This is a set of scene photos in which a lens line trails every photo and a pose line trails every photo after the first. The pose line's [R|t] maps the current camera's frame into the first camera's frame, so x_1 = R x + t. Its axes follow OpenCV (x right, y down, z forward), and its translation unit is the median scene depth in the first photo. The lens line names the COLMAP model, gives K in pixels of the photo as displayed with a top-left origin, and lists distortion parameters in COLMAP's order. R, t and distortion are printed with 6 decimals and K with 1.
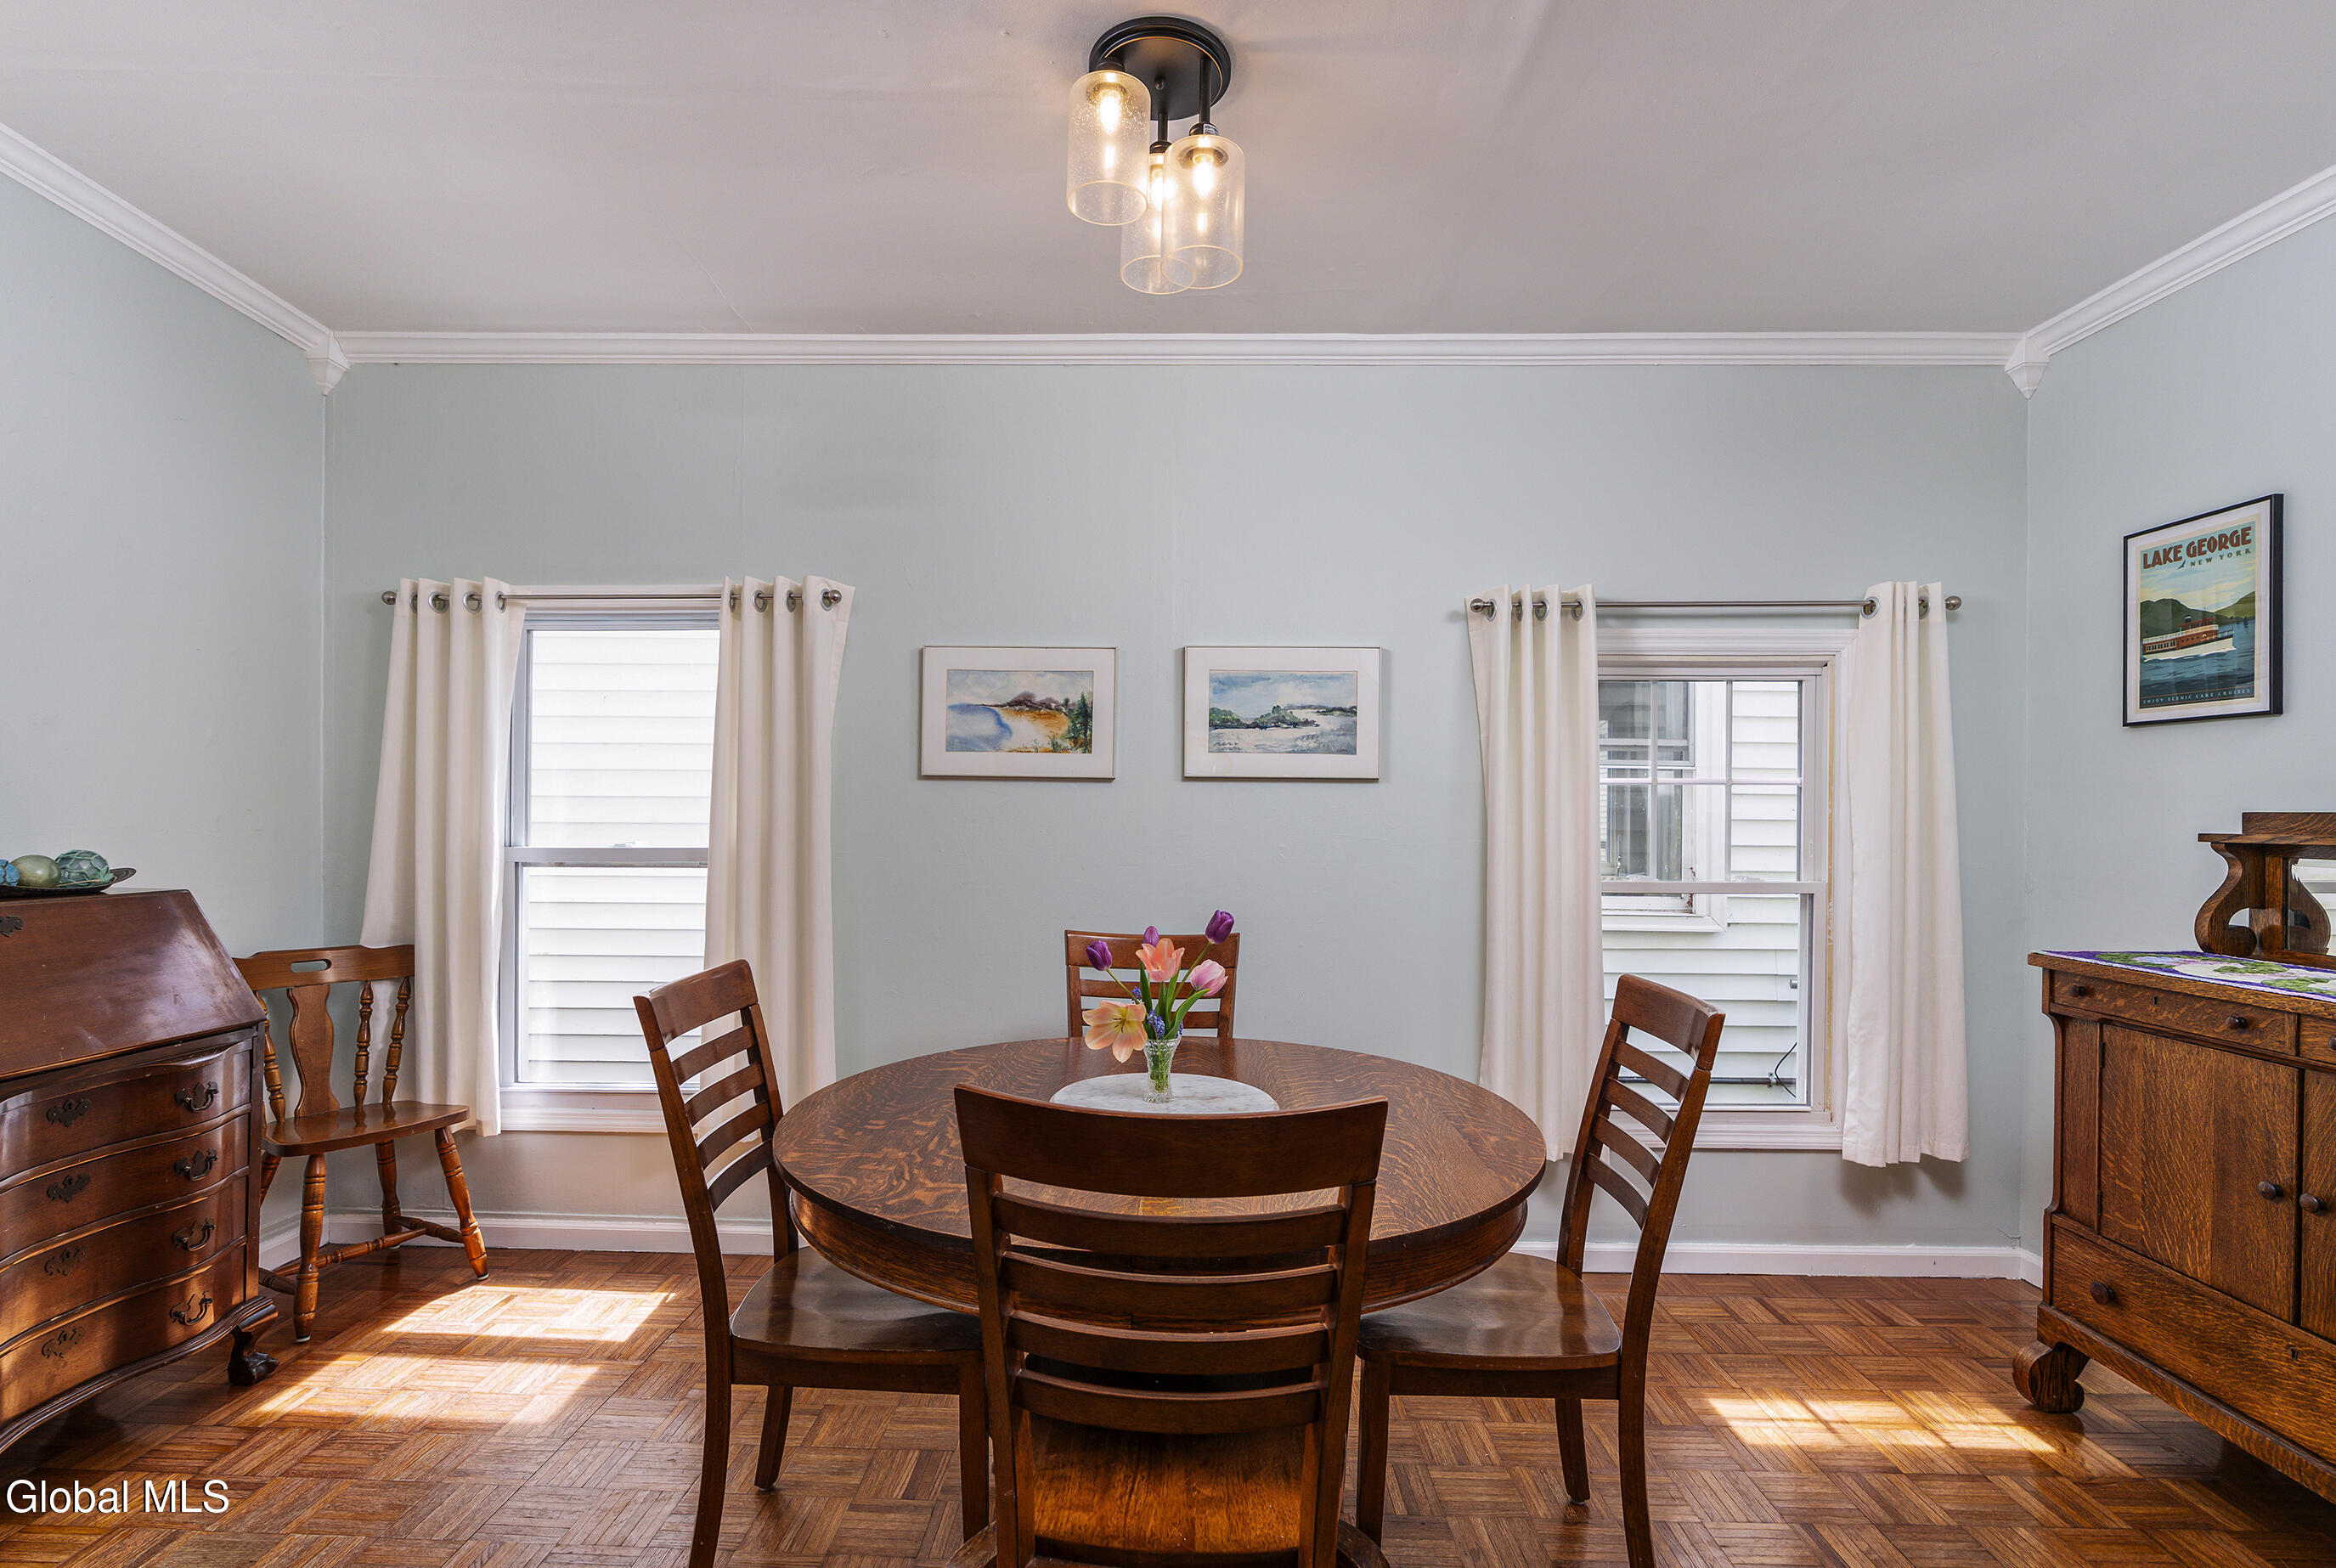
lens RADIAL K [[1084.6, 0, 1143.8], [0, 1084.6, 798.3], [0, 0, 1]] dist [0.001817, 0.000573]
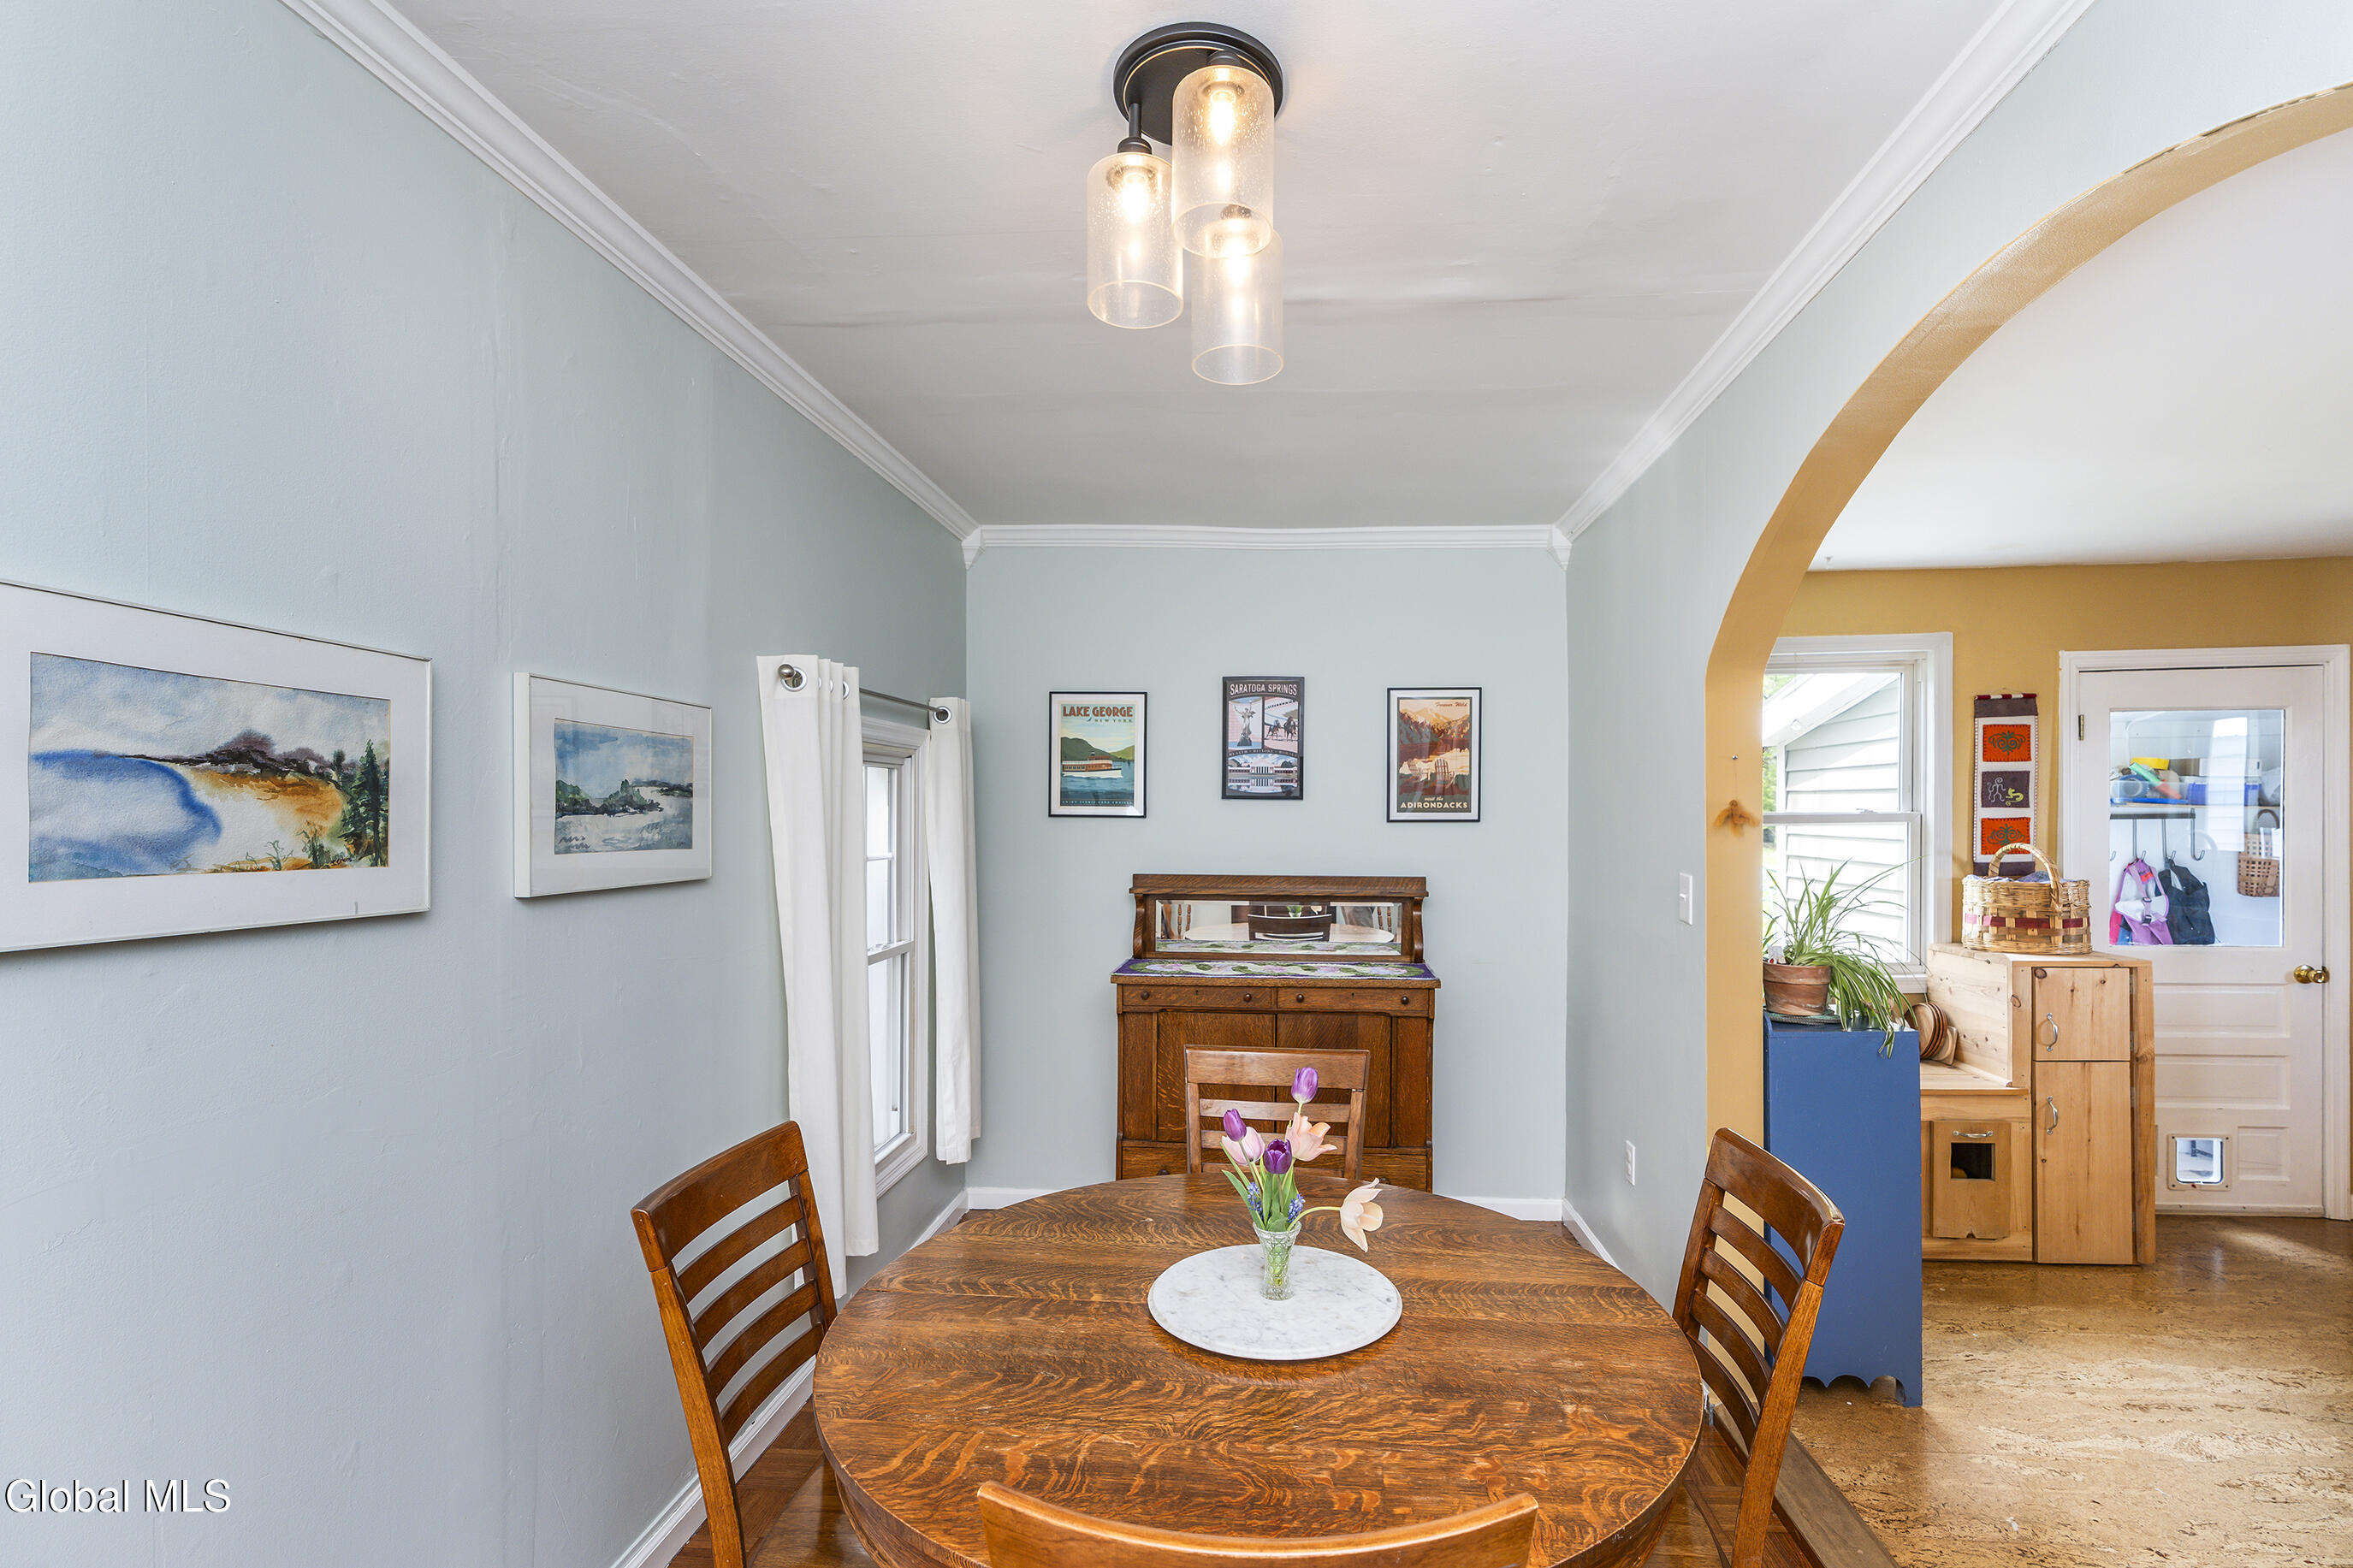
lens RADIAL K [[1076.3, 0, 1221.0], [0, 1076.3, 823.0], [0, 0, 1]] dist [-0.002112, -0.000182]
pose [[0.055210, -0.015097, 0.998361, -0.577479], [-0.014081, 0.999774, 0.015897, -0.082625], [-0.998375, -0.014935, 0.054985, 0.659005]]
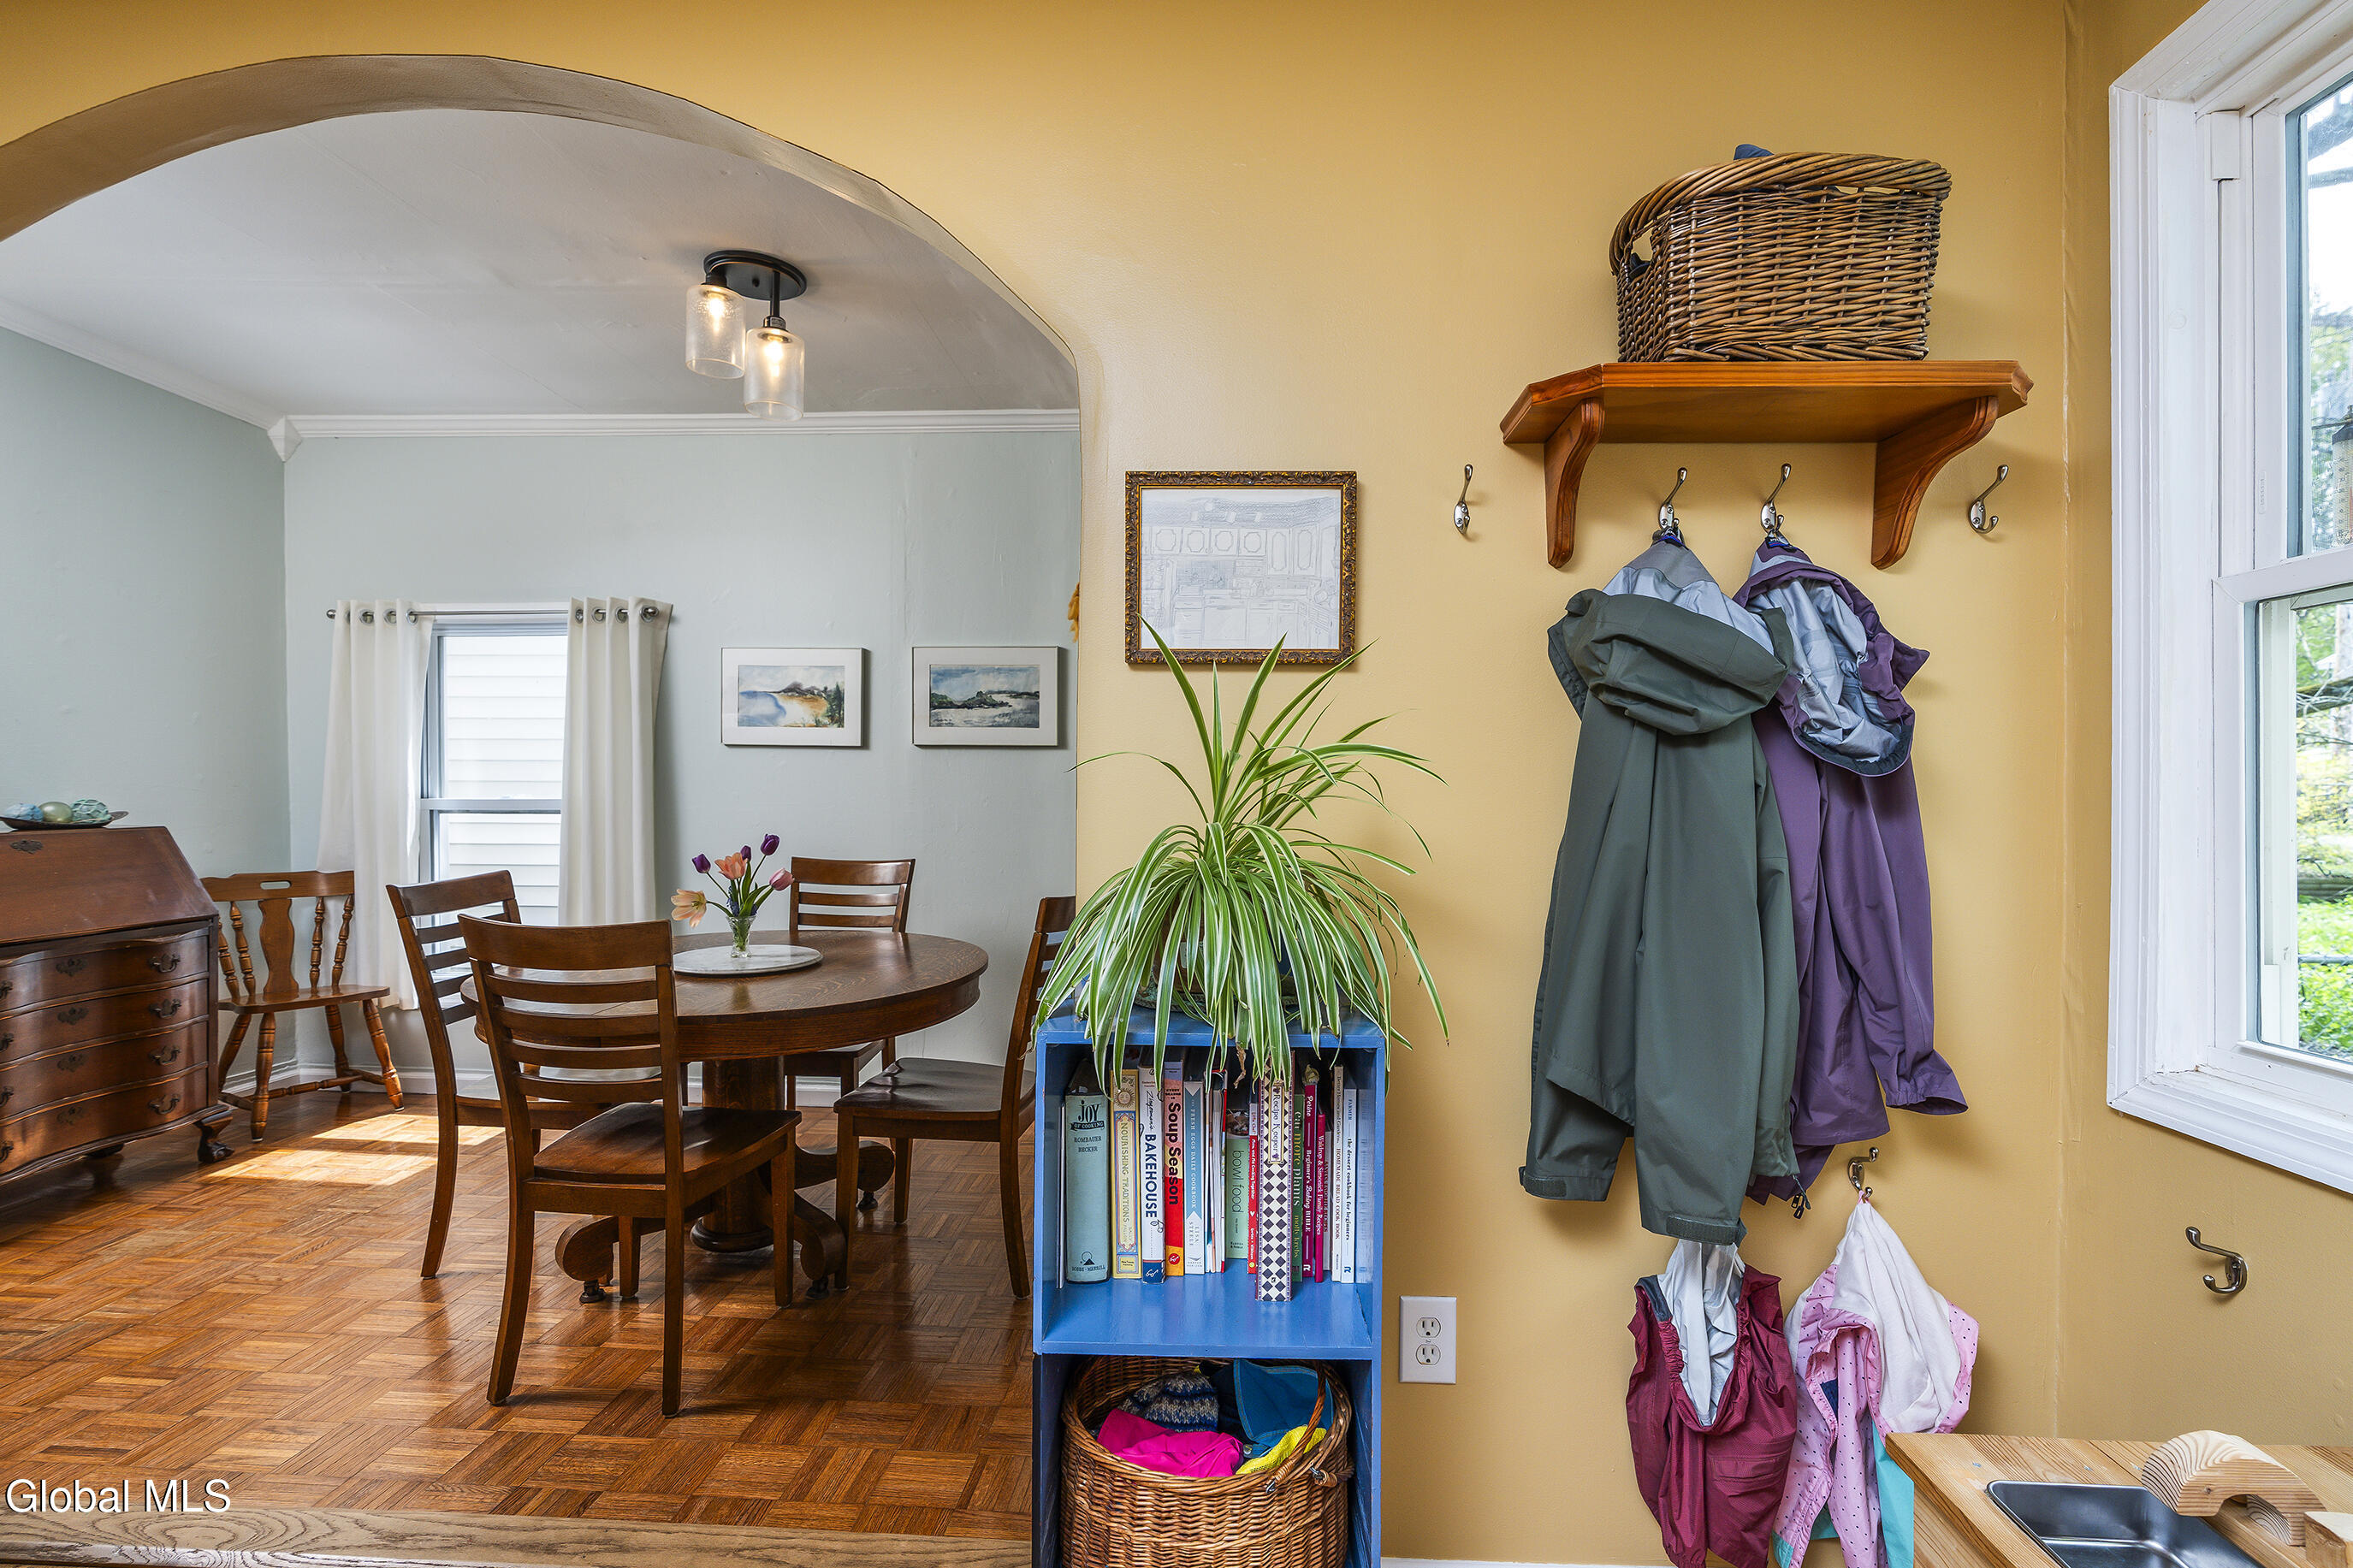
lens RADIAL K [[1041.6, 0, 1184.3], [0, 1041.6, 781.2], [0, 0, 1]] dist [-0.003571, -0.000310]
pose [[0.999686, -0.003153, -0.024862, 0.449269], [0.003639, 0.999803, 0.019529, 0.001267], [0.024795, -0.019614, 0.999500, -0.306397]]
